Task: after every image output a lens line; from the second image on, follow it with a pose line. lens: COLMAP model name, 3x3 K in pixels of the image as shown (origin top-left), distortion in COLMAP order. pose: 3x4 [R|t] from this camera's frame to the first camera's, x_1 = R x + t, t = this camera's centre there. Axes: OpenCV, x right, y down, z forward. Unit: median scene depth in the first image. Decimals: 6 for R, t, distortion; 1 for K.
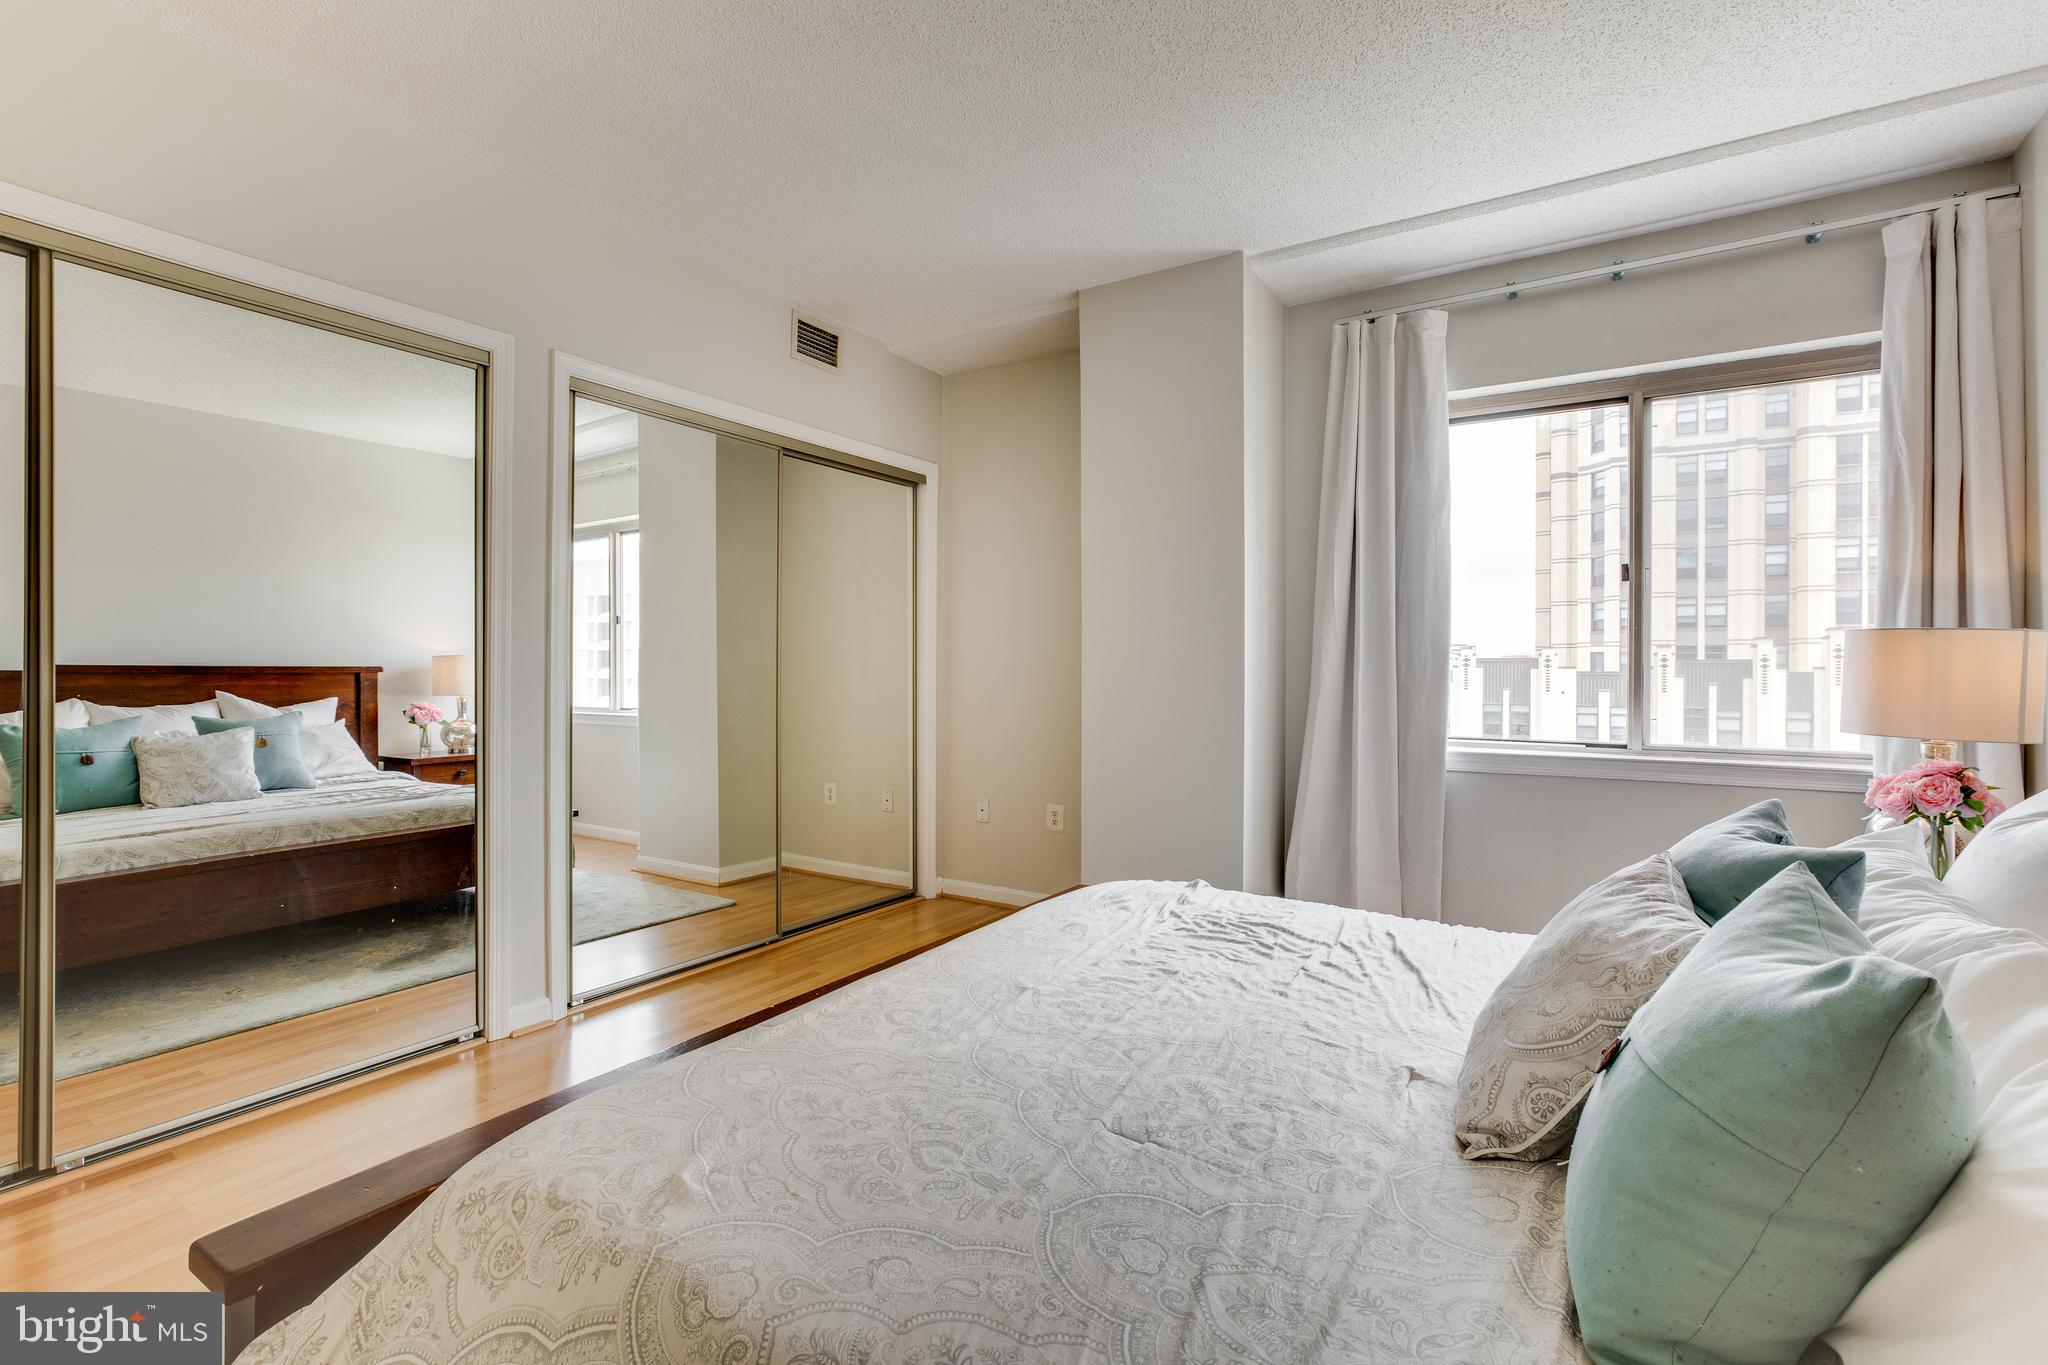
lens RADIAL K [[929.9, 0, 1059.0], [0, 929.9, 678.2], [0, 0, 1]] dist [-0.024609, 0.011442]
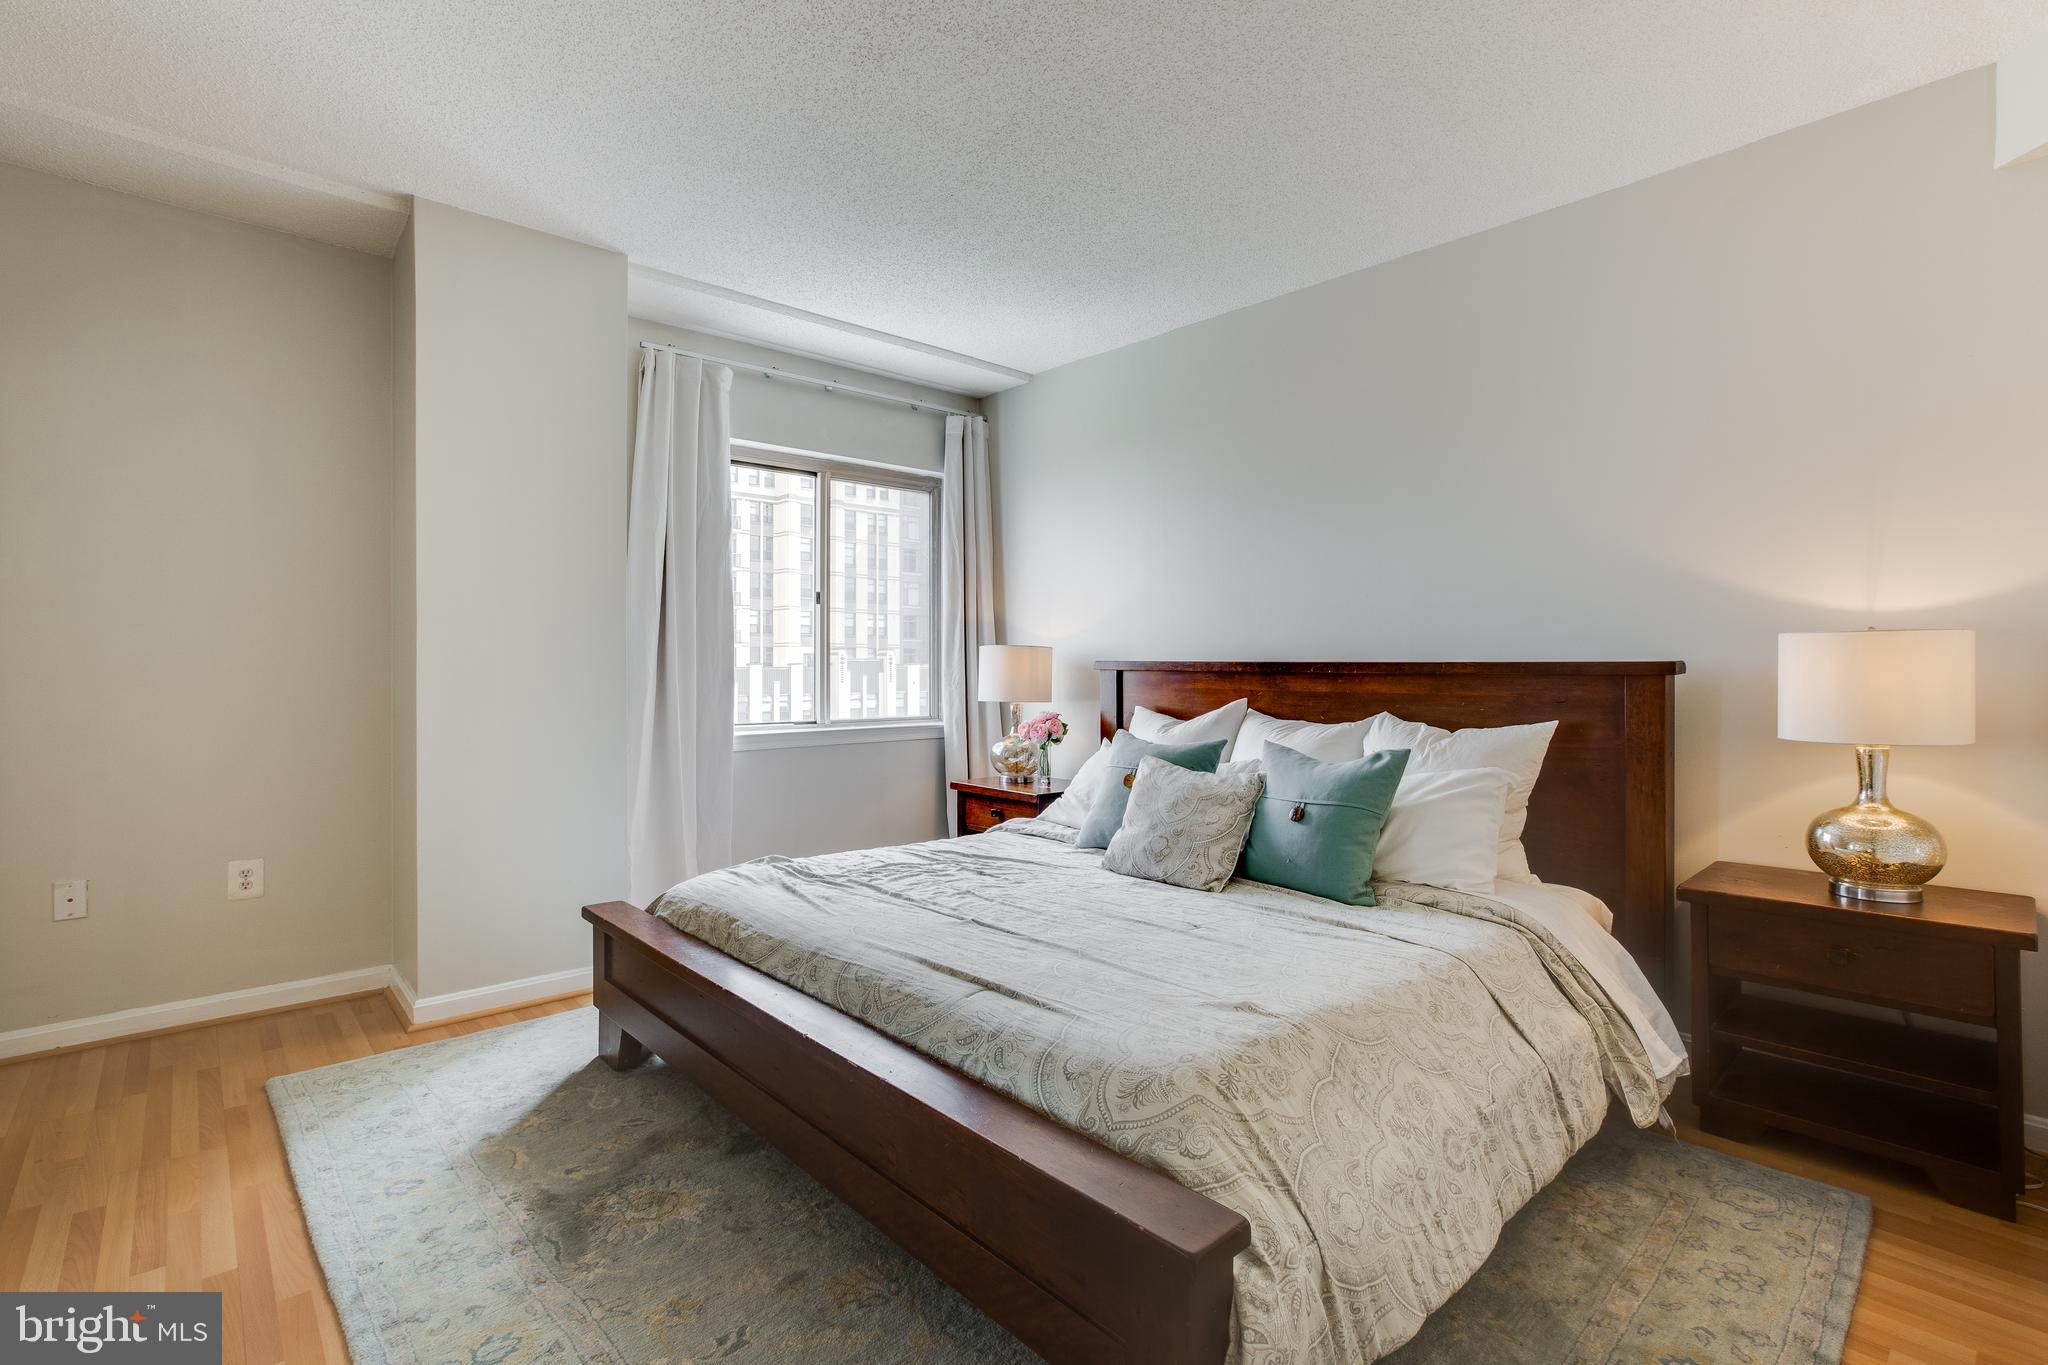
lens RADIAL K [[937.2, 0, 1039.7], [0, 937.2, 671.1], [0, 0, 1]] dist [-0.001475, 0.000278]
pose [[0.276949, -0.008901, 0.960843, -0.644447], [0.005602, 0.999955, 0.007648, -0.012674], [-0.960868, 0.003264, 0.276986, 0.276852]]
